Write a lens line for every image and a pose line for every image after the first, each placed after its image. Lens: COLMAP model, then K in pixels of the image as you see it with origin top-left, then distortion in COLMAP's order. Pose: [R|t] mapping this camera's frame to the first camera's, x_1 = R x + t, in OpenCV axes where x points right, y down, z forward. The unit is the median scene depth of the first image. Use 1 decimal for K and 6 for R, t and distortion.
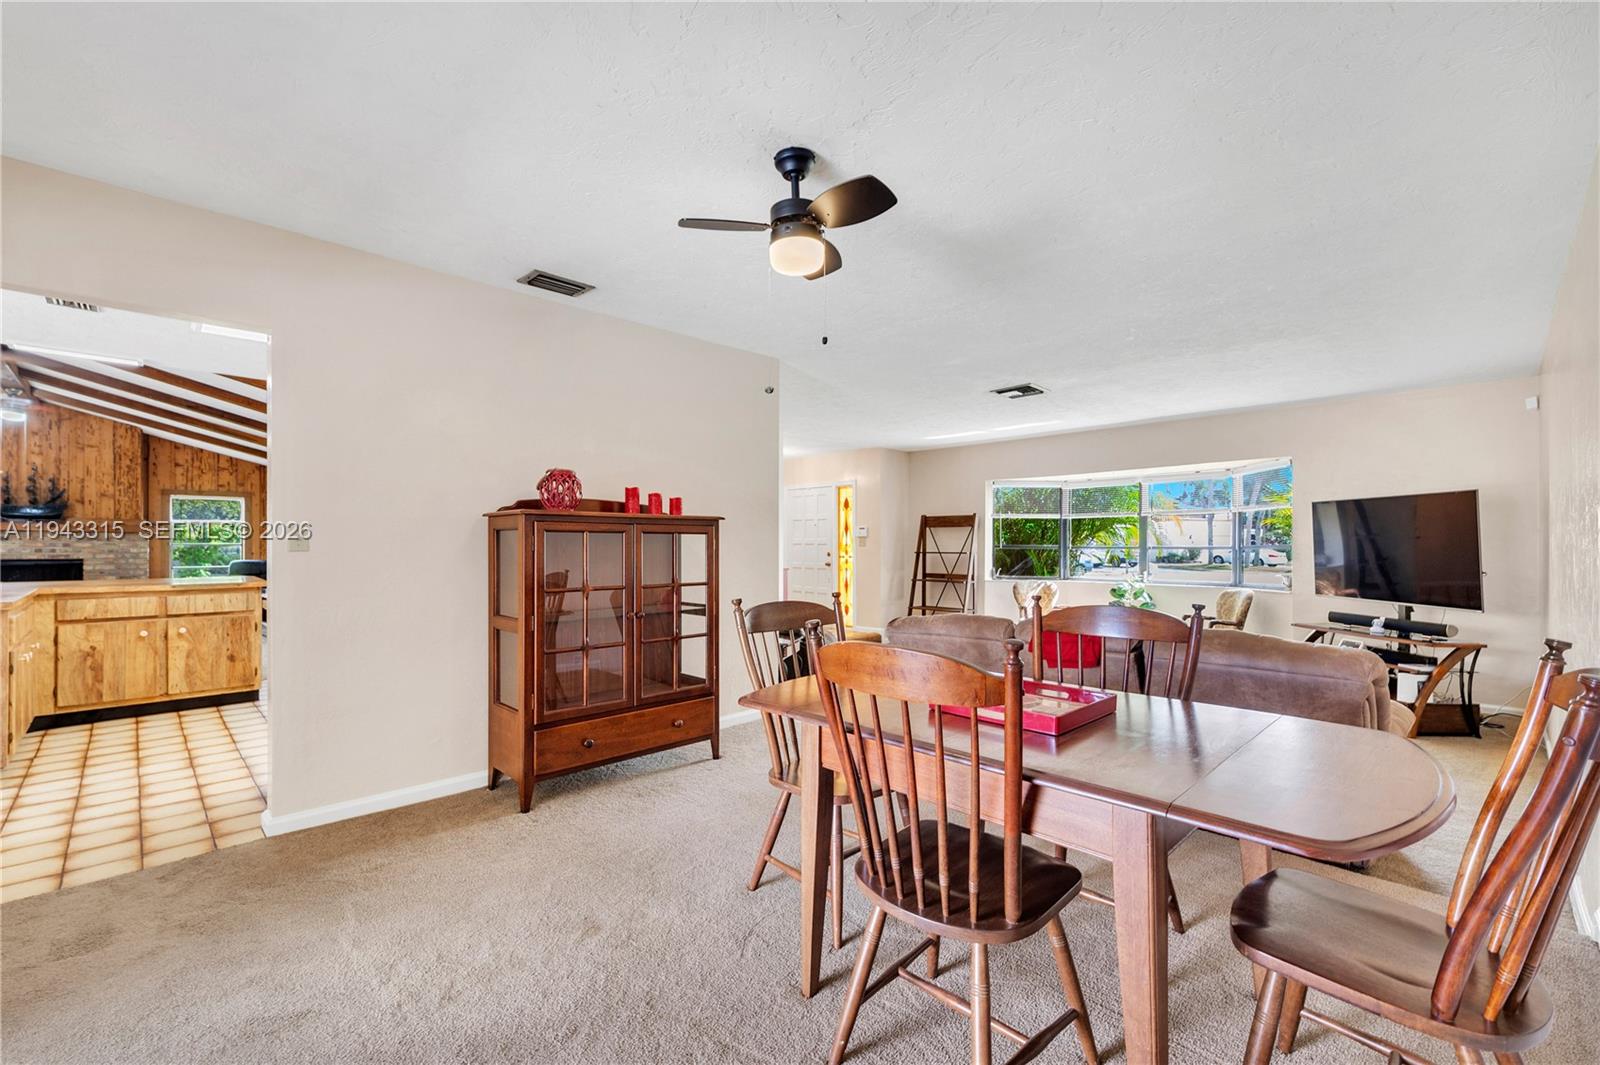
lens RADIAL K [[676.8, 0, 813.4], [0, 676.8, 545.7], [0, 0, 1]] dist [0.001033, -0.001257]
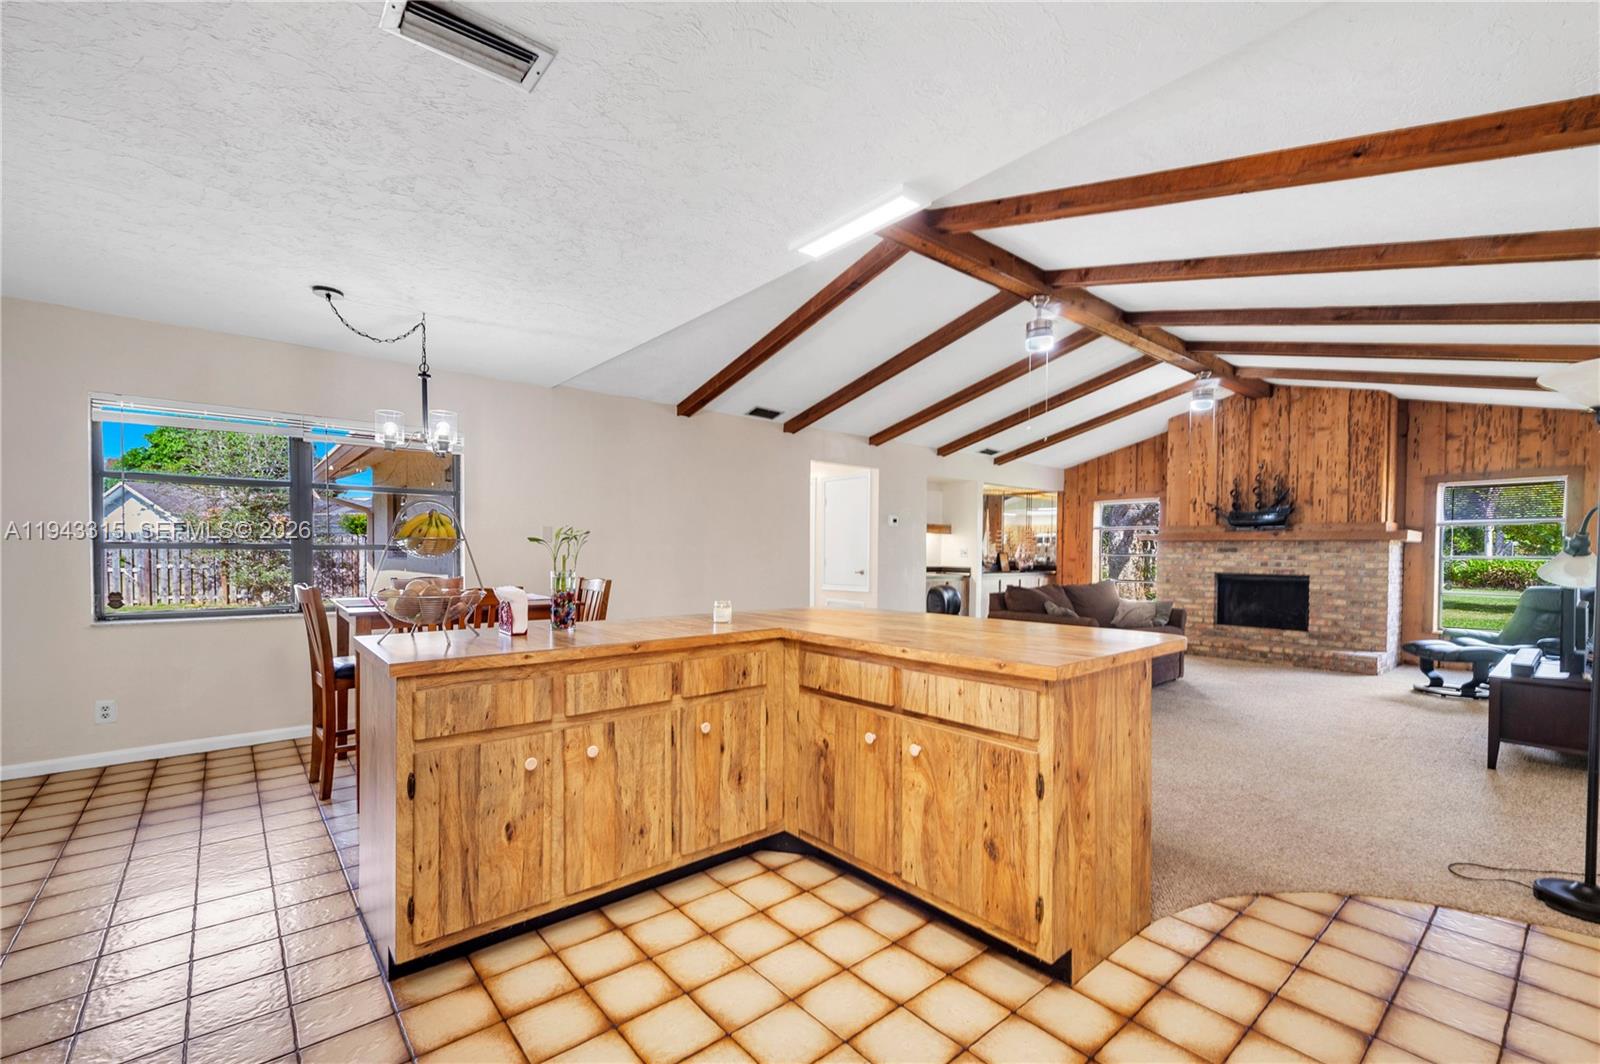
lens RADIAL K [[676.8, 0, 748.3], [0, 676.8, 565.3], [0, 0, 1]] dist [0.001033, -0.001257]
pose [[-0.118188, 0.015420, -0.992872, -0.384007], [-0.004524, 0.999861, 0.016067, -0.003102], [0.992981, 0.006391, -0.118101, 0.759813]]
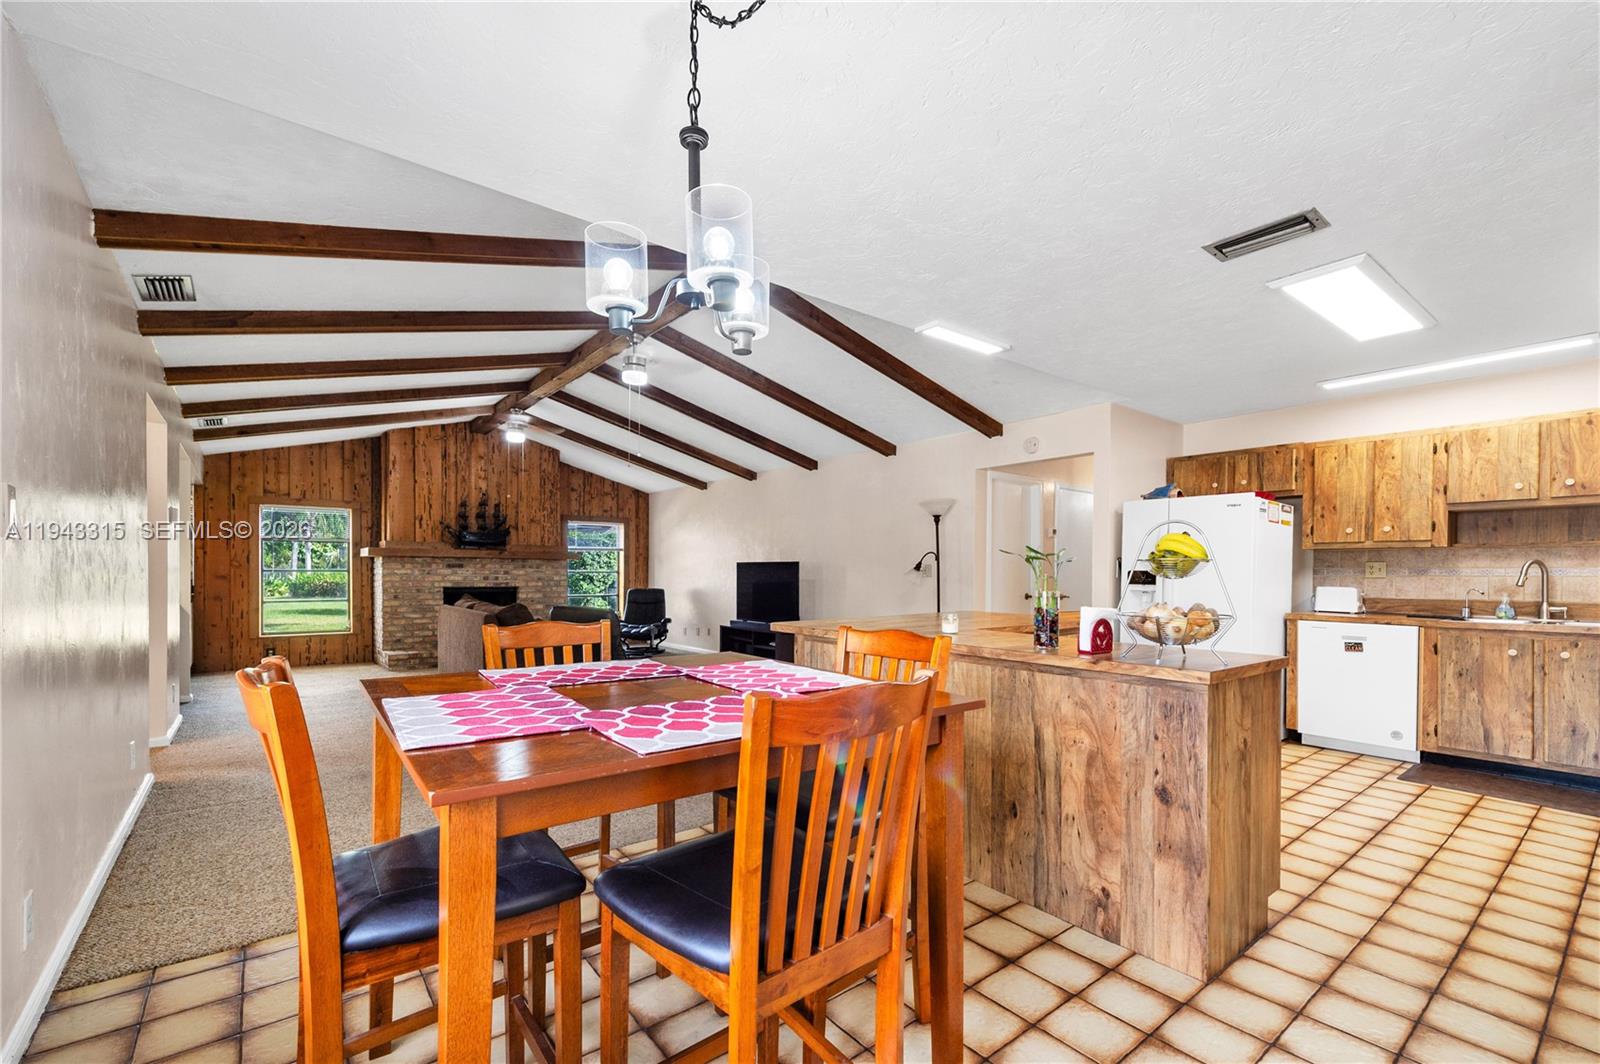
lens RADIAL K [[676.8, 0, 765.7], [0, 676.8, 569.4], [0, 0, 1]] dist [0.001033, -0.001257]
pose [[0.988387, 0.006284, -0.151828, -0.989768], [-0.006489, 0.999979, -0.000858, -0.011871], [0.151819, 0.001834, 0.988407, 0.165523]]
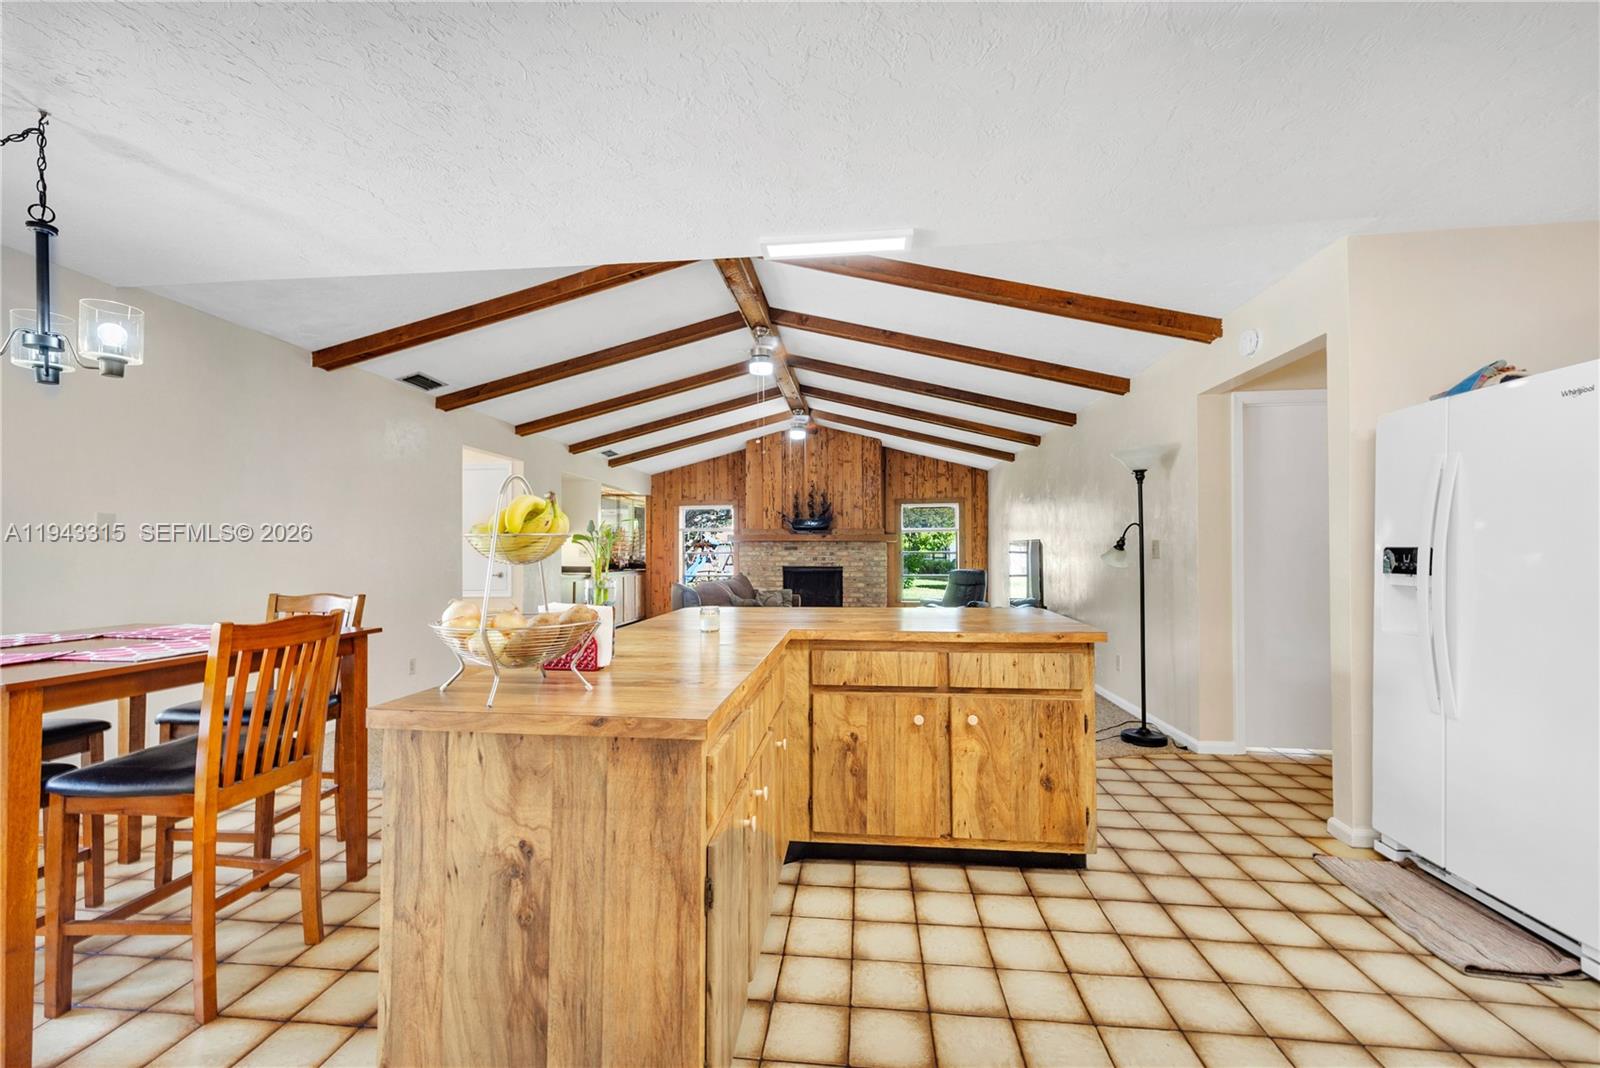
lens RADIAL K [[676.8, 0, 790.2], [0, 676.8, 543.0], [0, 0, 1]] dist [0.001033, -0.001257]
pose [[0.620192, -0.015785, -0.784291, -0.490476], [0.005468, 0.999860, -0.015800, -0.003037], [0.784431, 0.005510, 0.620191, 0.456047]]
